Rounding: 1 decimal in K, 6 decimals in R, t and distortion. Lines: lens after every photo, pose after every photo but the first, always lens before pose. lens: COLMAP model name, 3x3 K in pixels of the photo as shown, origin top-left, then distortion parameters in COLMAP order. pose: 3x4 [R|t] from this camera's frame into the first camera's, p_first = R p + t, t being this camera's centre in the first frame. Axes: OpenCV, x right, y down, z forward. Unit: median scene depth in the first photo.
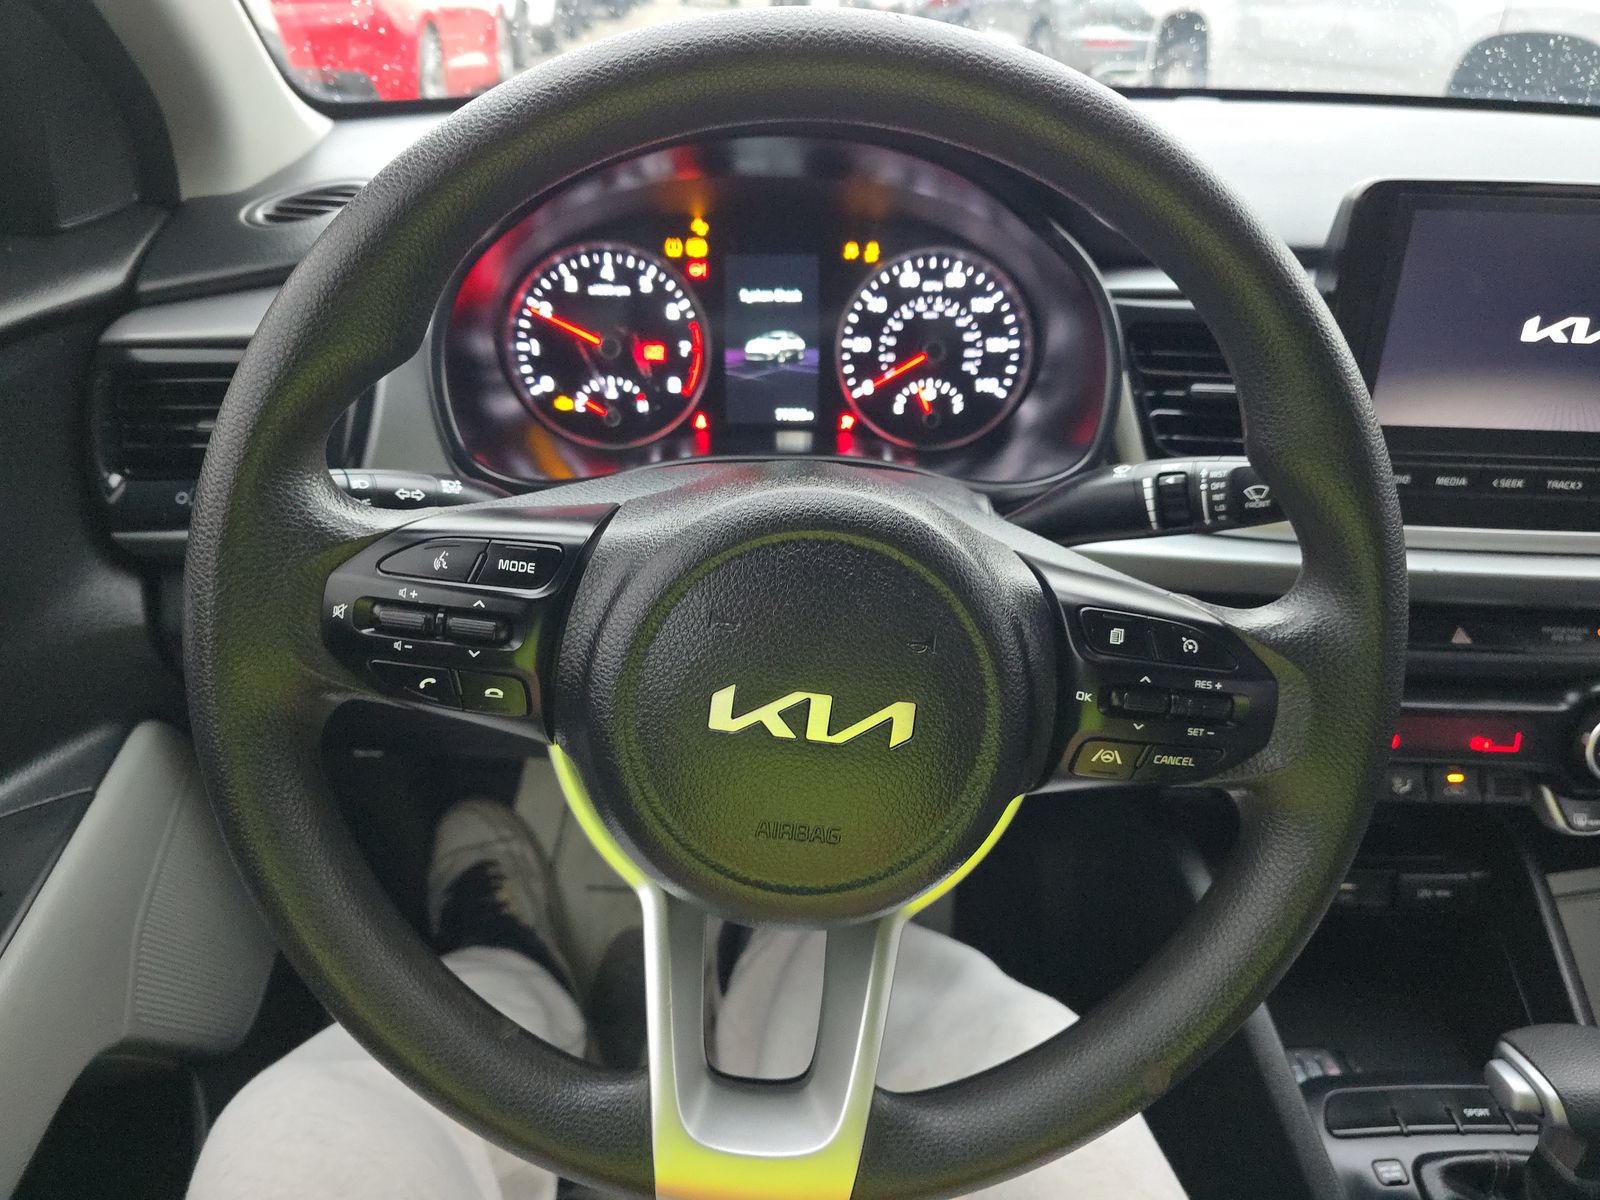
lens RADIAL K [[1001.4, 0, 800.0], [0, 1001.4, 600.0], [0, 0, 1]] dist [0.033056, -0.040571]
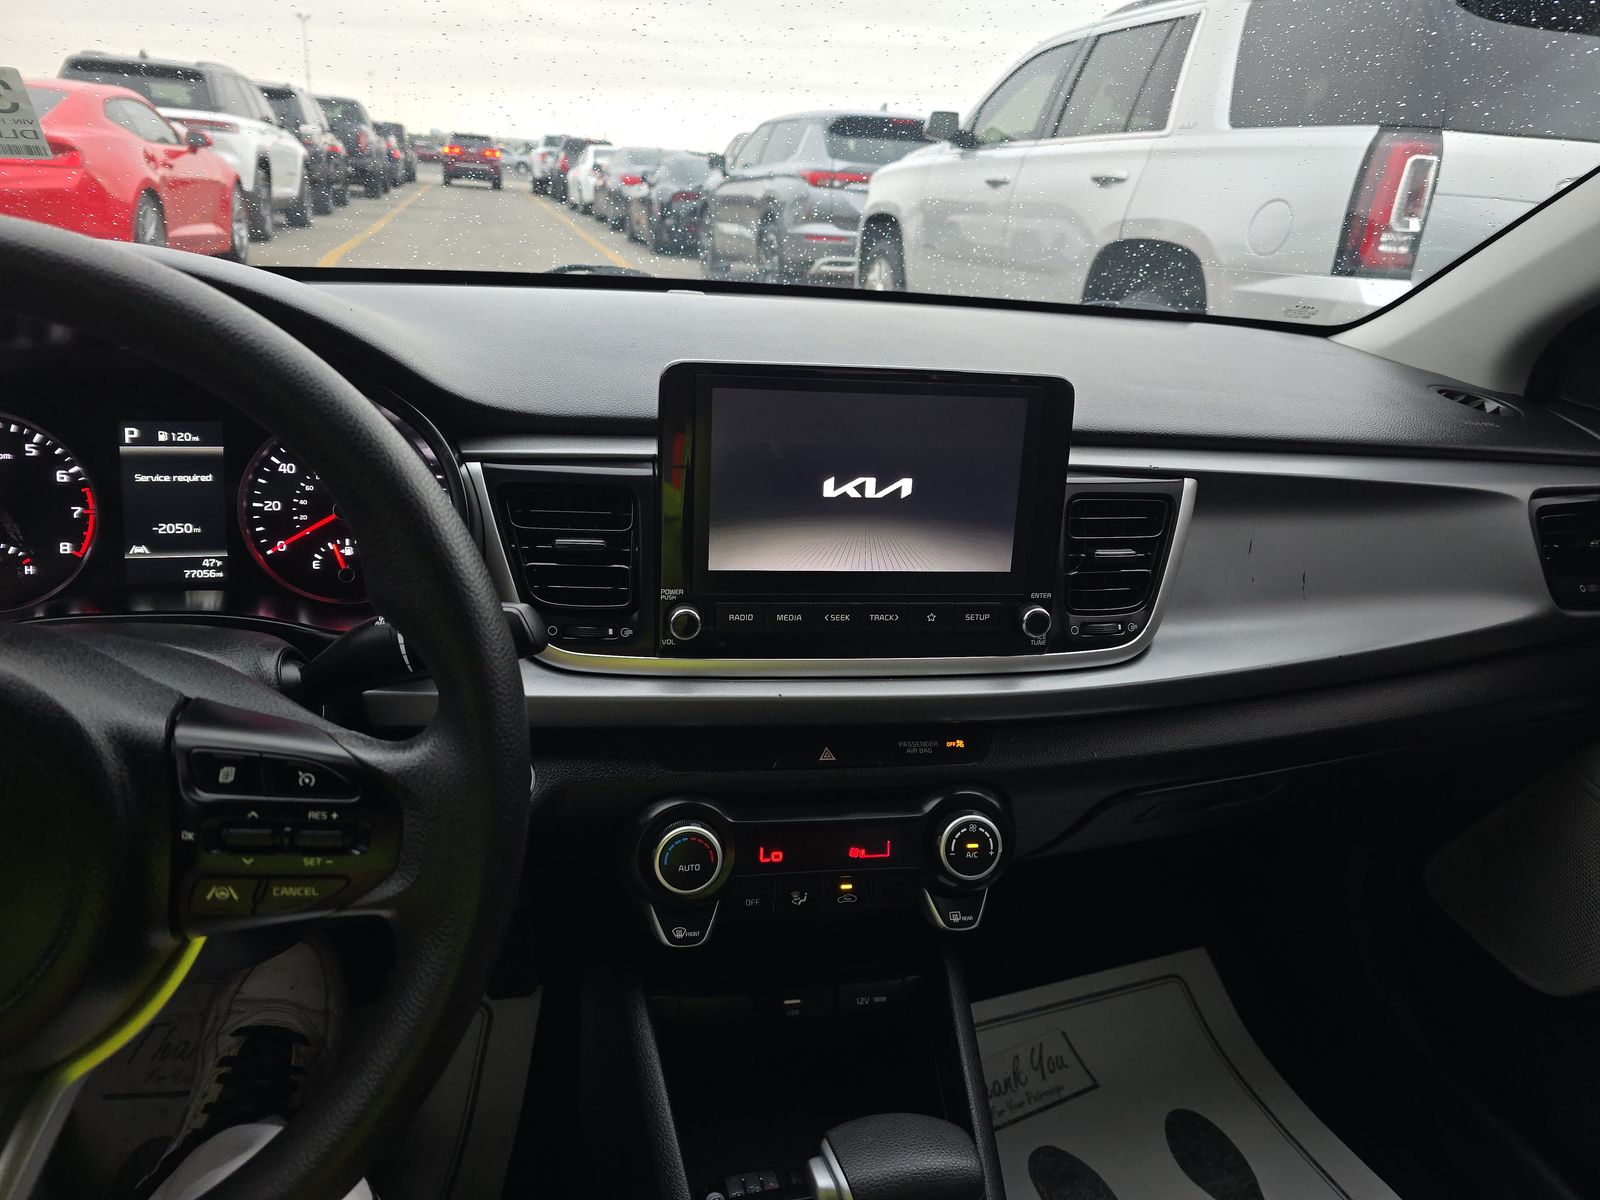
lens RADIAL K [[1001.4, 0, 800.0], [0, 1001.4, 600.0], [0, 0, 1]] dist [0.033056, -0.040571]
pose [[0.980066, -0.030971, 0.196245, 0.388815], [0.060489, 0.987395, -0.146258, 0.025599], [-0.189242, 0.155213, 0.969586, -0.091262]]
